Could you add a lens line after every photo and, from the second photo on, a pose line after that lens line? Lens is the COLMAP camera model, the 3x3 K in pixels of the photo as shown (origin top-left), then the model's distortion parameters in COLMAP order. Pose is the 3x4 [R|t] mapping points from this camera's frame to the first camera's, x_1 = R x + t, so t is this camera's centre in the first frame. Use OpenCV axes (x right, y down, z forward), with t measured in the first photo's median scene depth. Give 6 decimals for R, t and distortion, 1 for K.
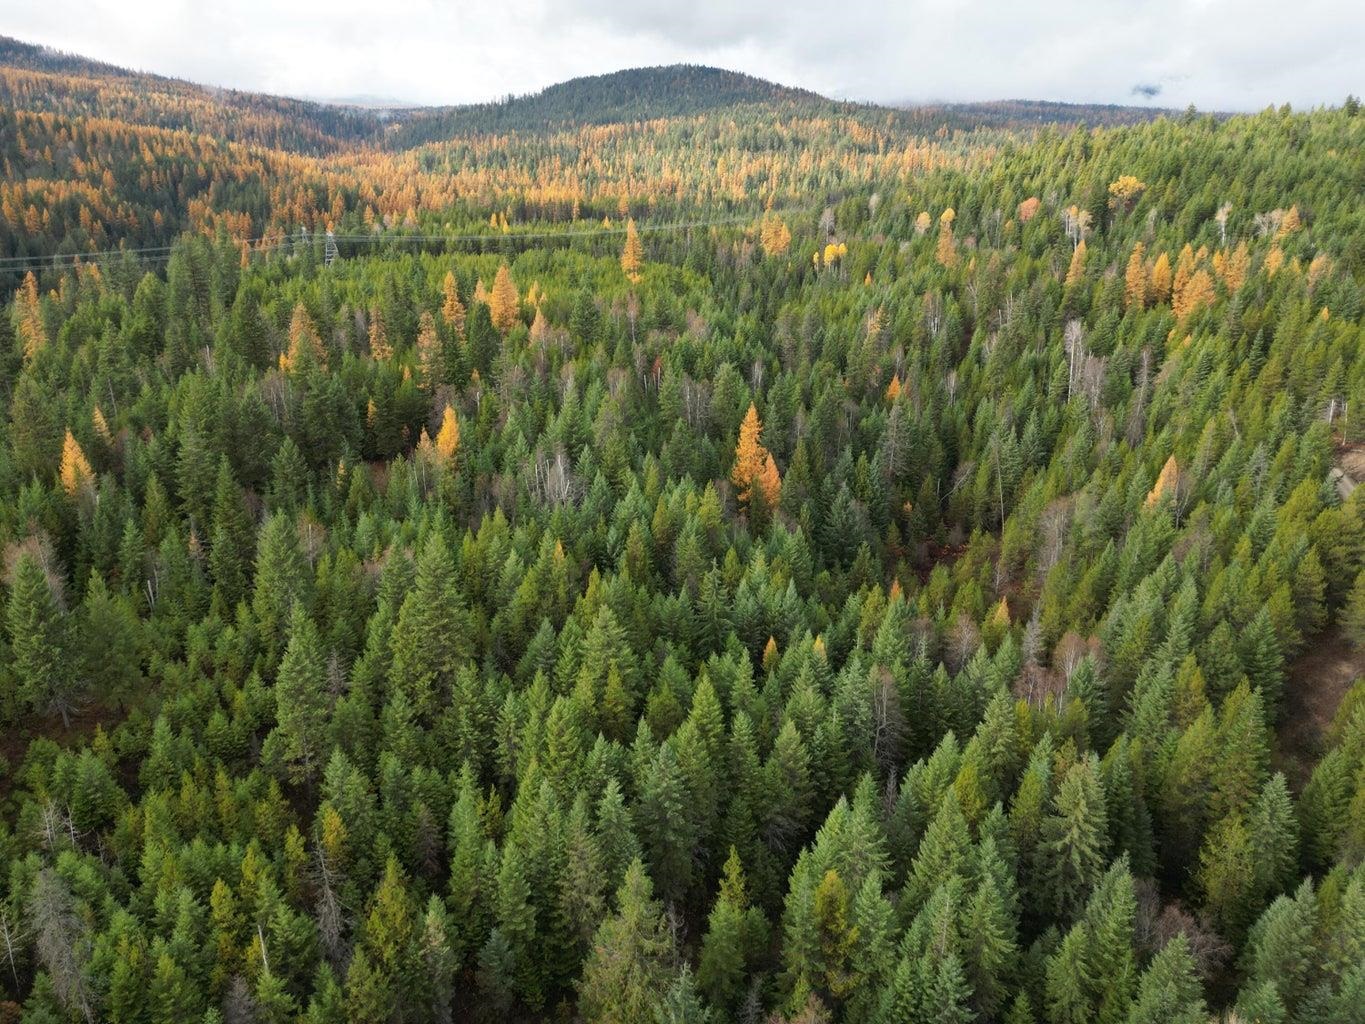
lens RADIAL K [[953.3, 0, 679.0], [0, 953.3, 511.7], [0, 0, 1]] dist [0.070716, -0.069795]
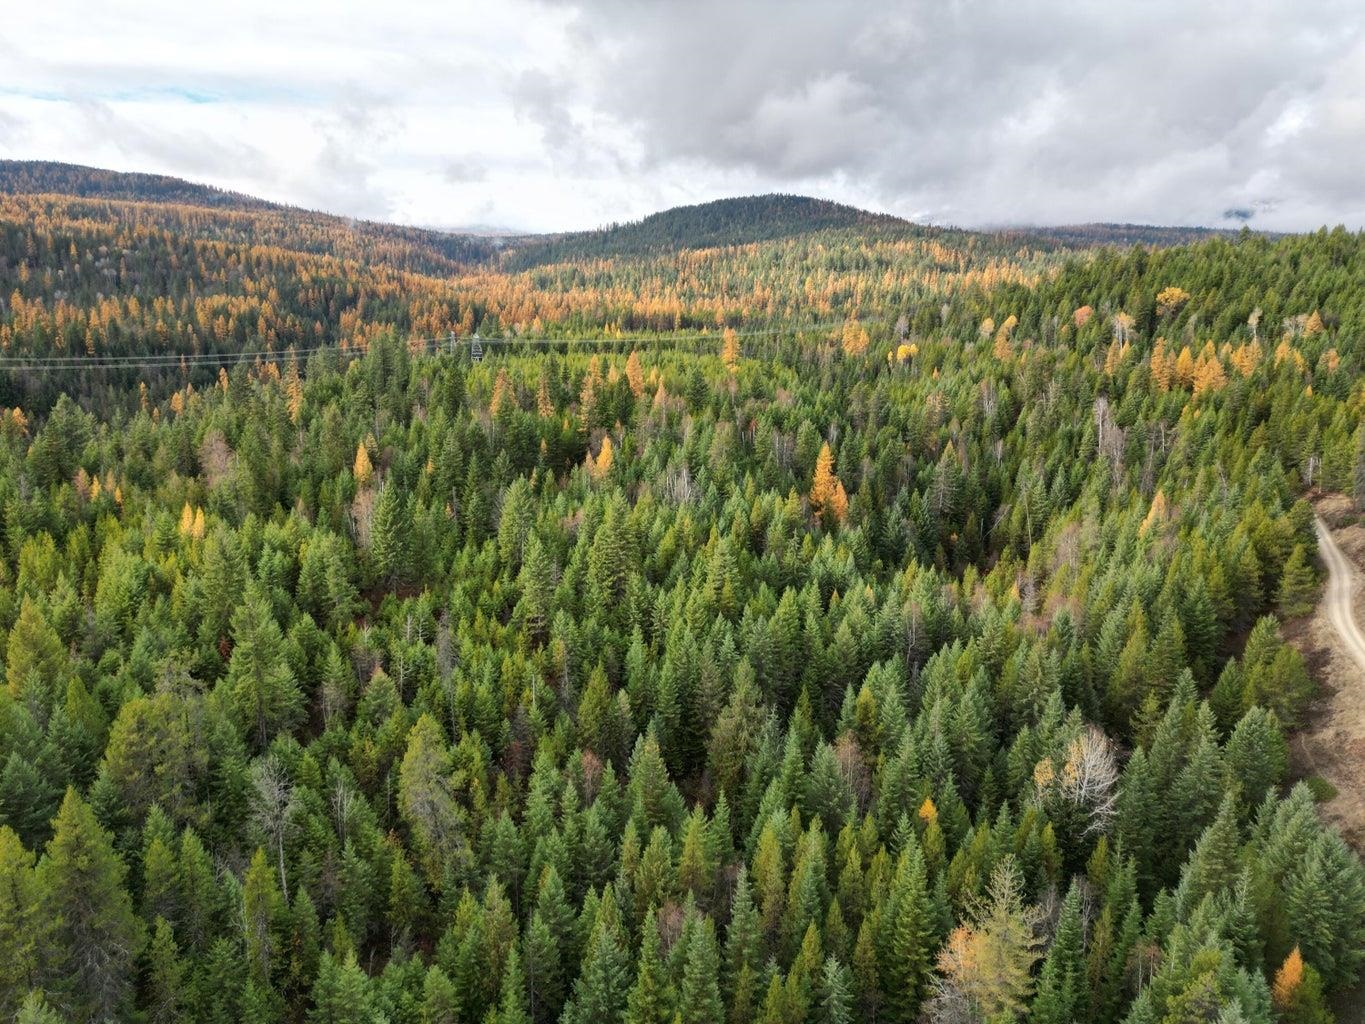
lens RADIAL K [[953.3, 0, 679.0], [0, 953.3, 511.7], [0, 0, 1]] dist [0.070716, -0.069795]
pose [[0.995876, 0.019619, -0.088575, -0.003464], [-0.029648, 0.993111, -0.113367, 0.060750], [0.085741, 0.115525, 0.989597, -0.141269]]
